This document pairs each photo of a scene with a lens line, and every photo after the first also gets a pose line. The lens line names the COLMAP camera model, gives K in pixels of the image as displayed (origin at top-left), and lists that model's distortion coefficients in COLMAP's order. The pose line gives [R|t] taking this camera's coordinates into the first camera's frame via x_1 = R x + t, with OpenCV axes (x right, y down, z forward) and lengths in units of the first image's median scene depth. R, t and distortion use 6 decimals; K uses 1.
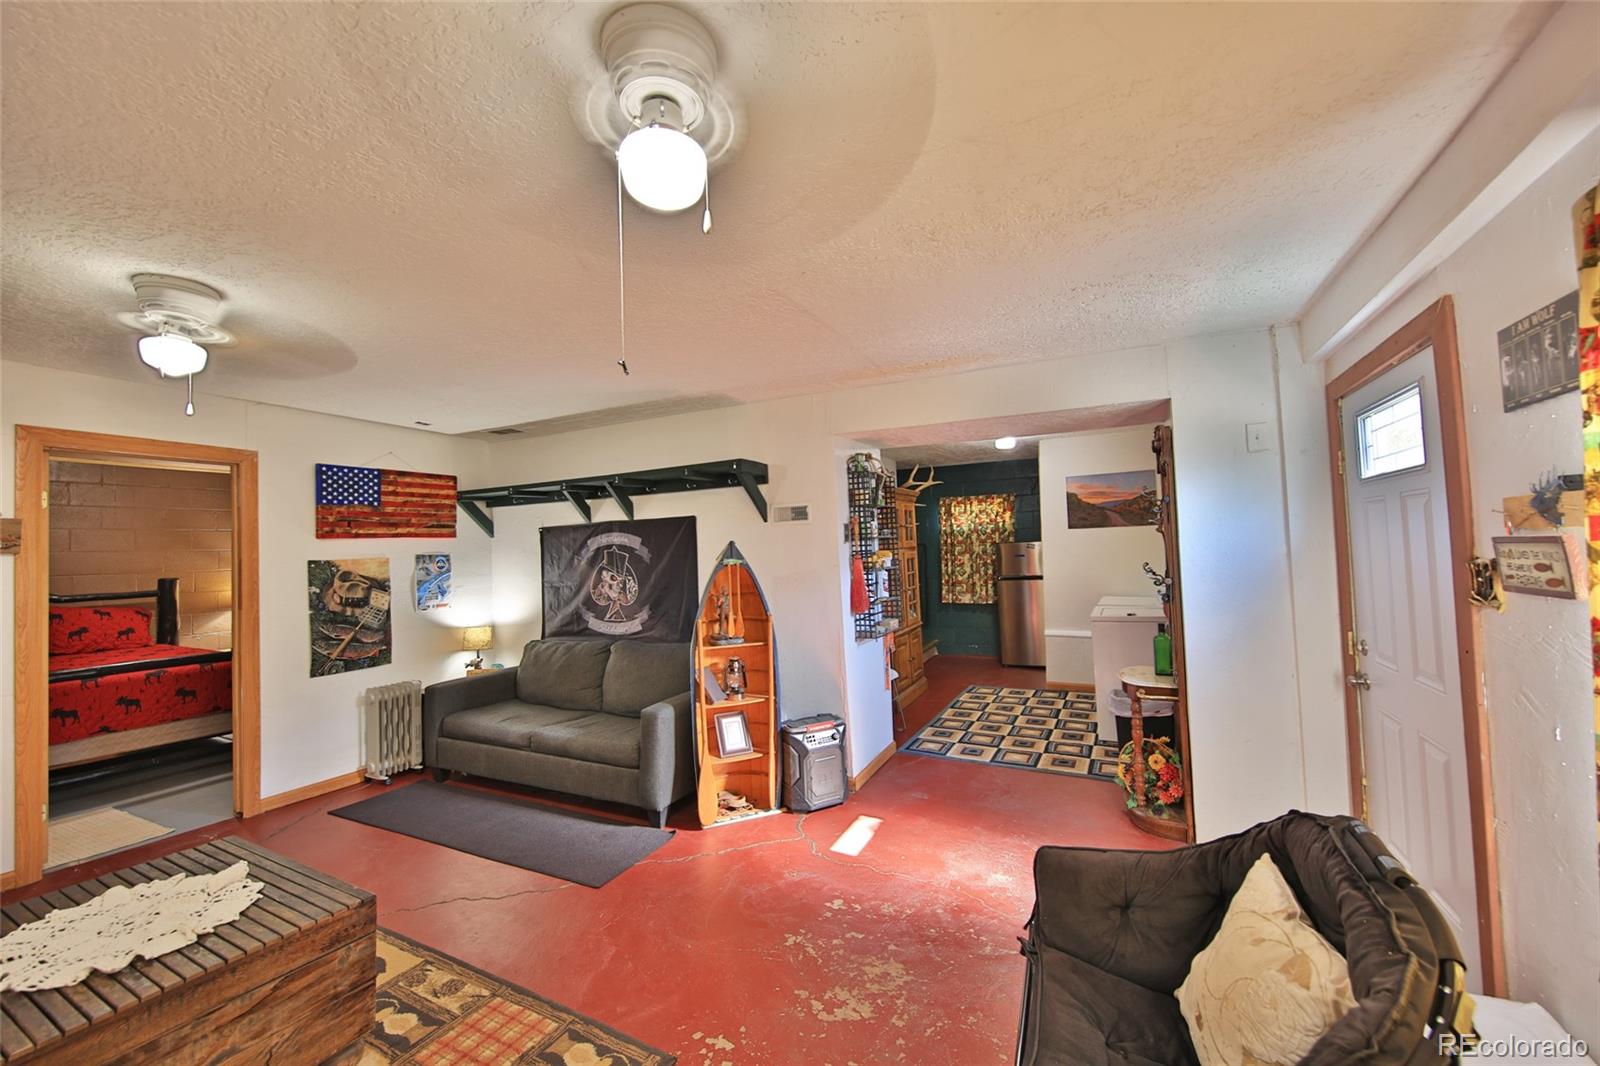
lens RADIAL K [[624.8, 0, 806.3], [0, 624.8, 529.2], [0, 0, 1]] dist [0.009962, -0.004889]
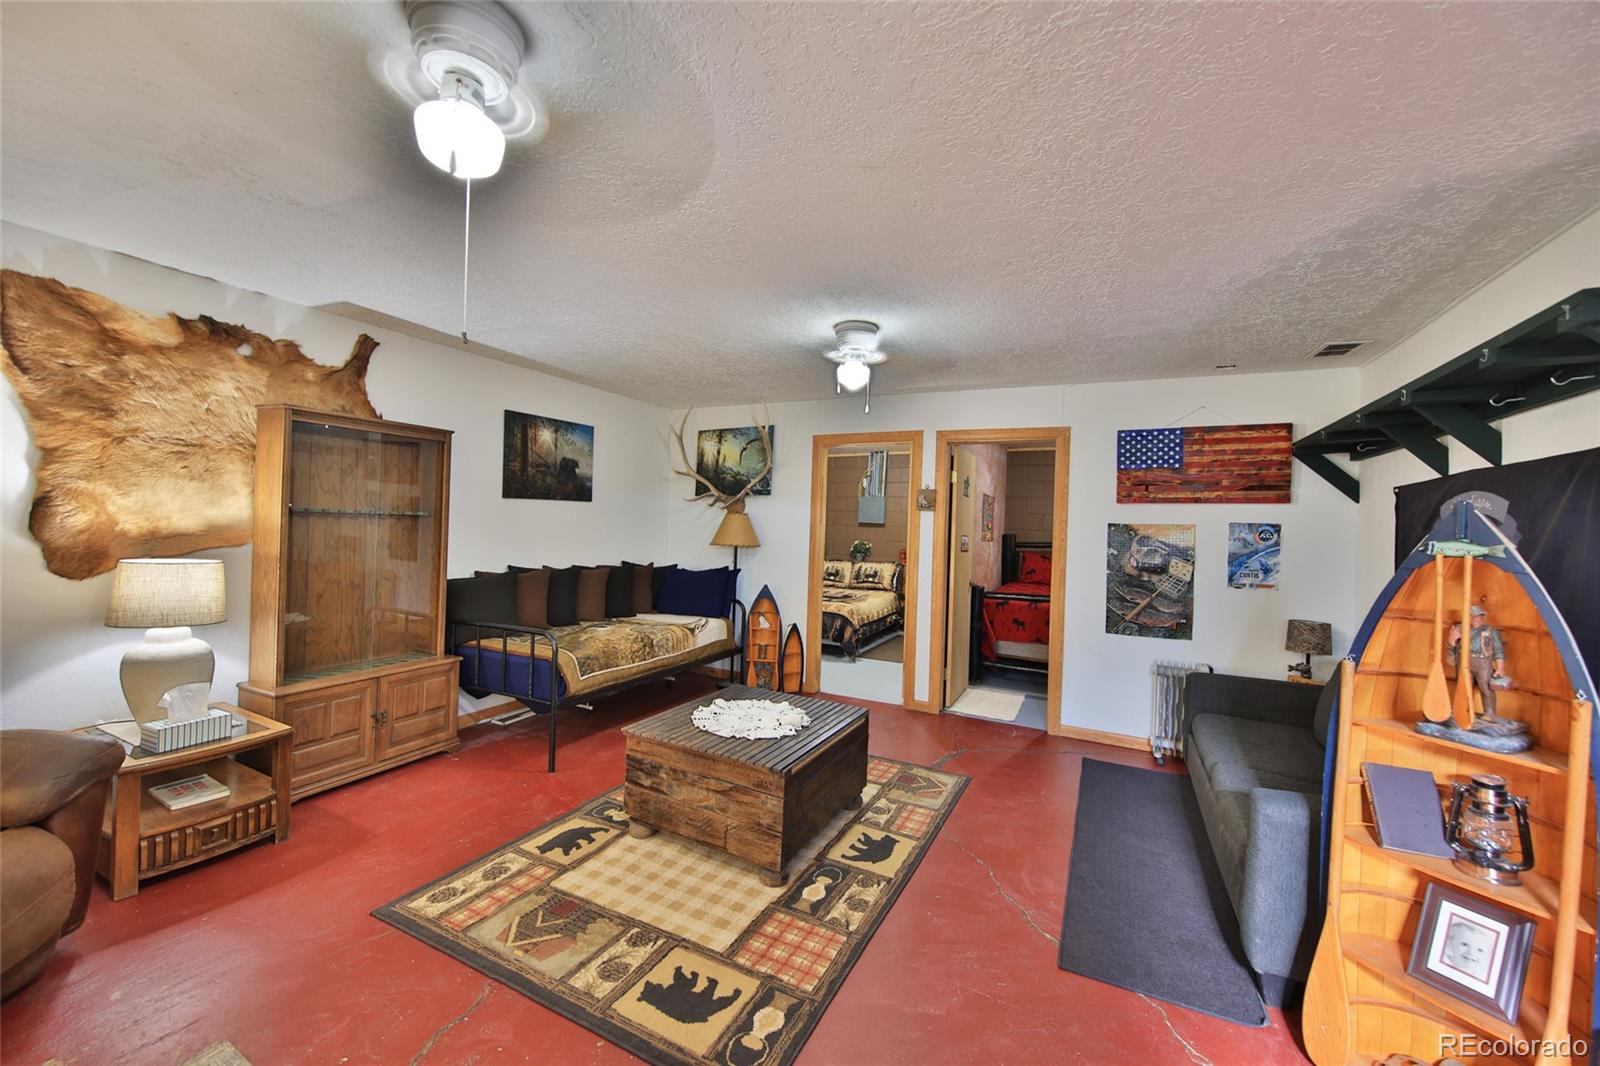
lens RADIAL K [[624.8, 0, 801.9], [0, 624.8, 526.9], [0, 0, 1]] dist [0.009962, -0.004889]
pose [[0.006330, 0.035023, -0.999366, 0.280042], [0.004190, 0.999377, 0.035050, 0.017322], [0.999971, -0.004409, 0.006180, 0.498215]]
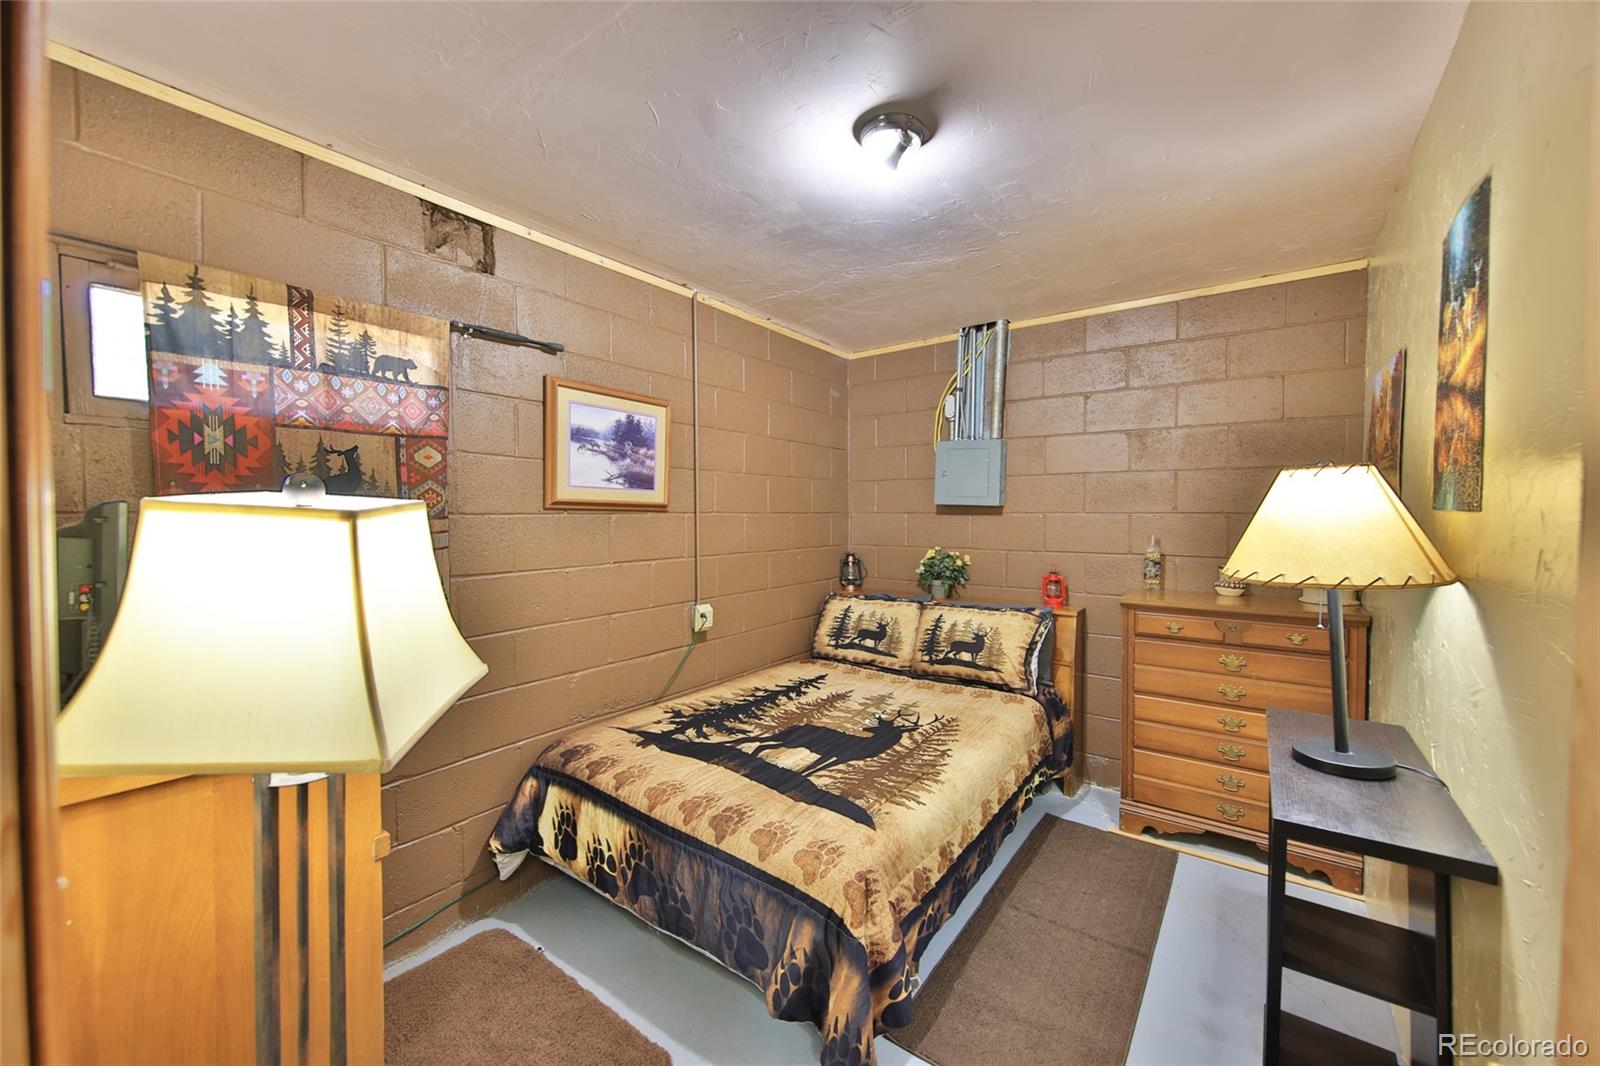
lens RADIAL K [[624.8, 0, 796.1], [0, 624.8, 526.7], [0, 0, 1]] dist [0.009962, -0.004889]
pose [[-0.182993, 0.058553, -0.981369, -1.044278], [0.038978, 0.997872, 0.052270, 0.058404], [0.982341, -0.028687, -0.184886, 0.685890]]
